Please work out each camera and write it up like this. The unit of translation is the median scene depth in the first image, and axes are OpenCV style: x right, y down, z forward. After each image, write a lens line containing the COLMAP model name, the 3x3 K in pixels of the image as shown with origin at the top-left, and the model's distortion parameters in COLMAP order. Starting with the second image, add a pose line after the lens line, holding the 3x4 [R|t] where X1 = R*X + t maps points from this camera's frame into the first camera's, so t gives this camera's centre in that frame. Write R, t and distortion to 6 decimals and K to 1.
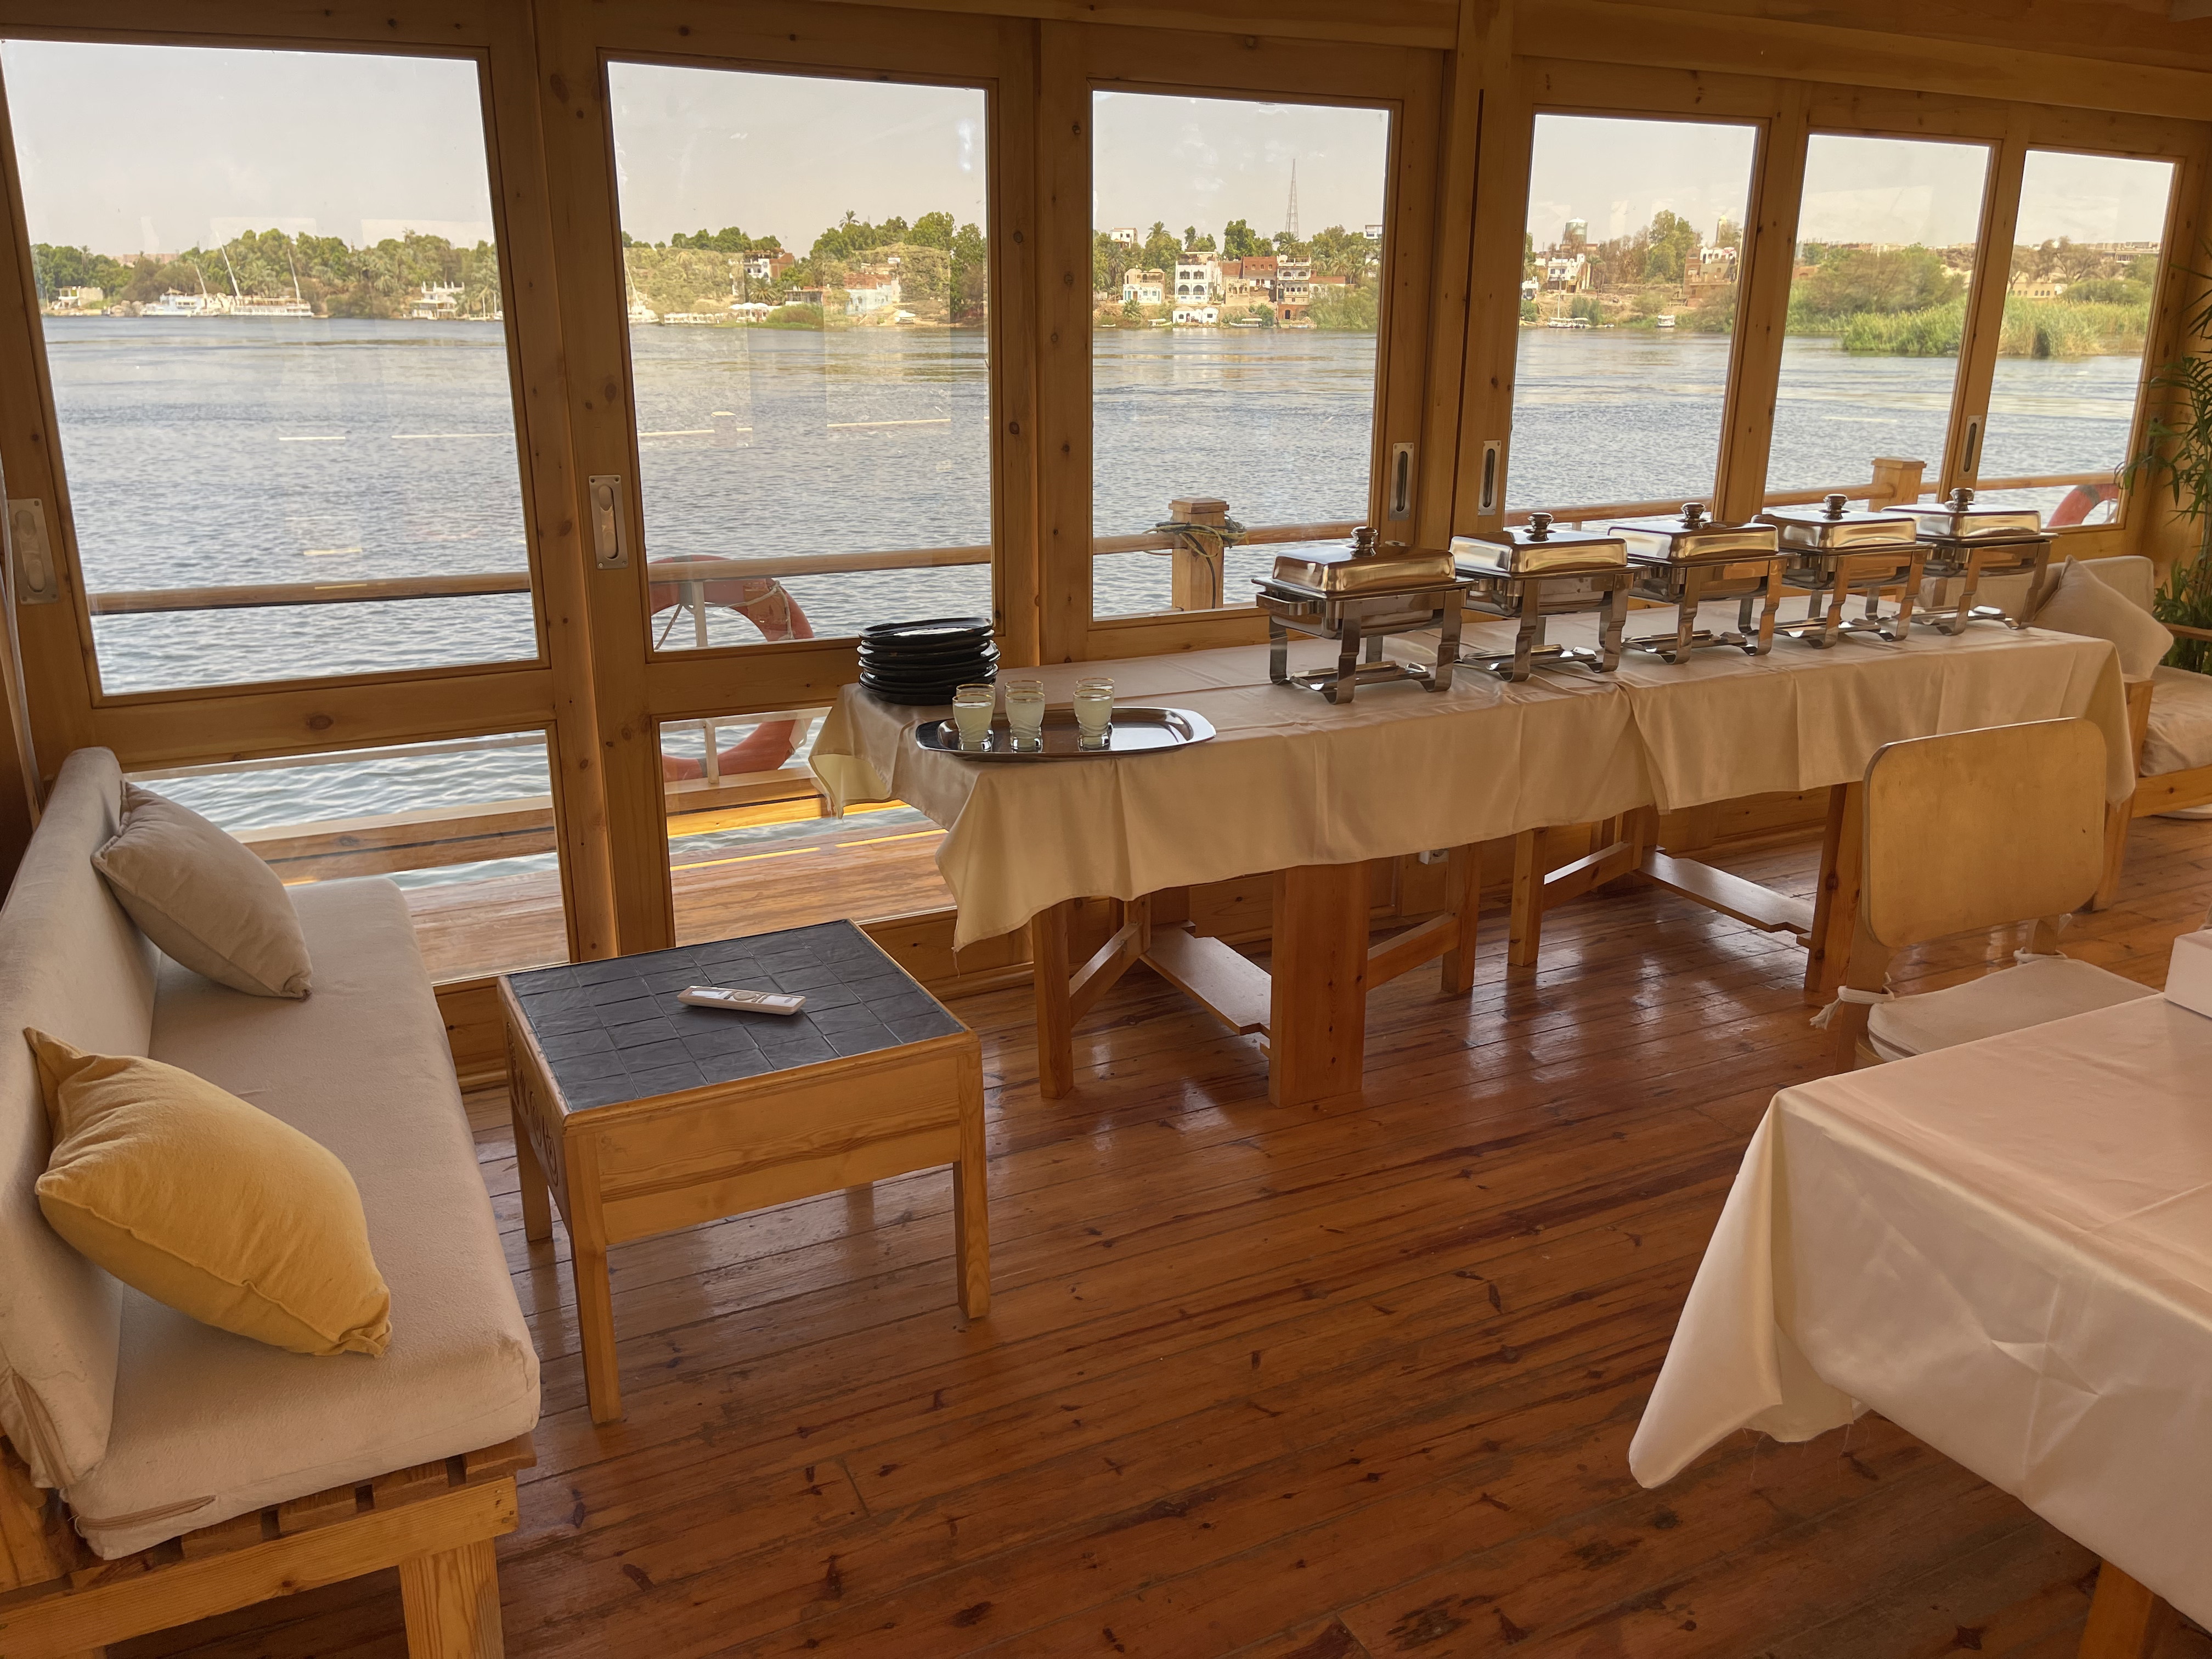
lens RADIAL K [[1706.6, 0, 1106.9], [0, 1706.6, 840.8], [0, 0, 1]] dist [0.013653, -0.000202]
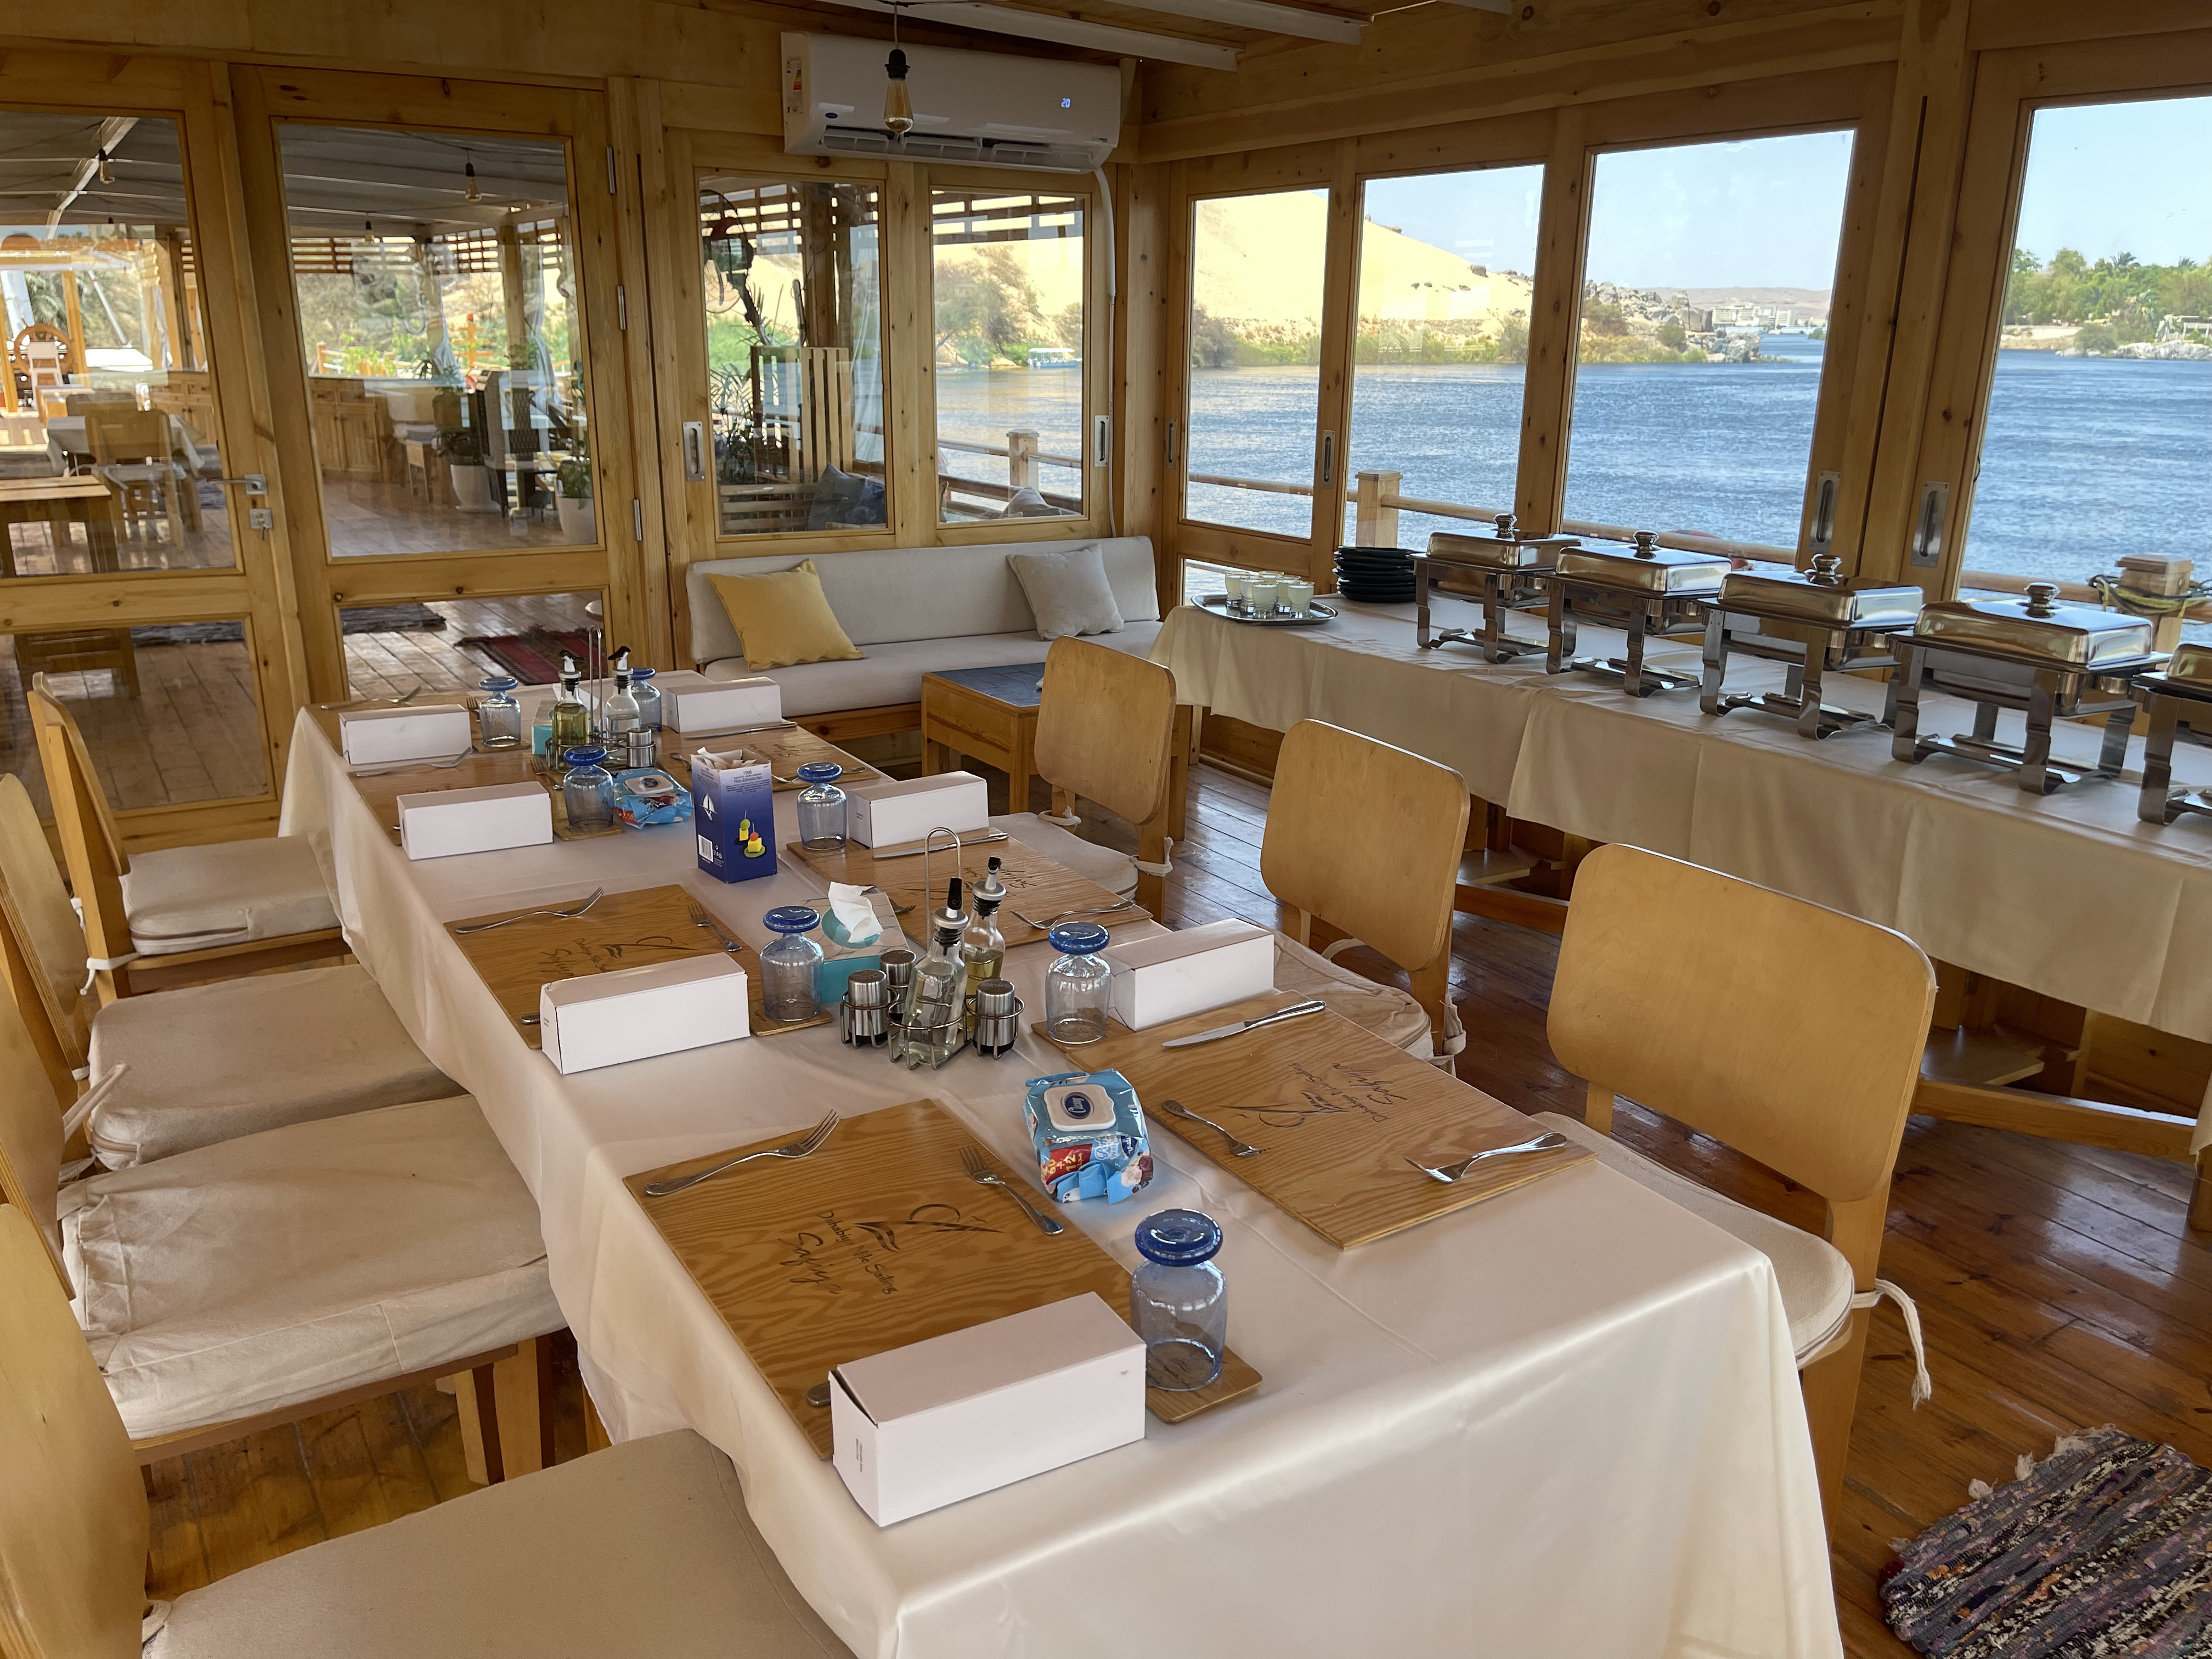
lens RADIAL K [[1660.4, 0, 1090.4], [0, 1660.4, 851.3], [0, 0, 1]] dist [0.077610, -0.107264]
pose [[0.103407, 0.297877, -0.948987, 1.222332], [-0.310549, 0.916074, 0.253707, -0.166385], [0.944916, 0.268472, 0.187234, 0.546131]]
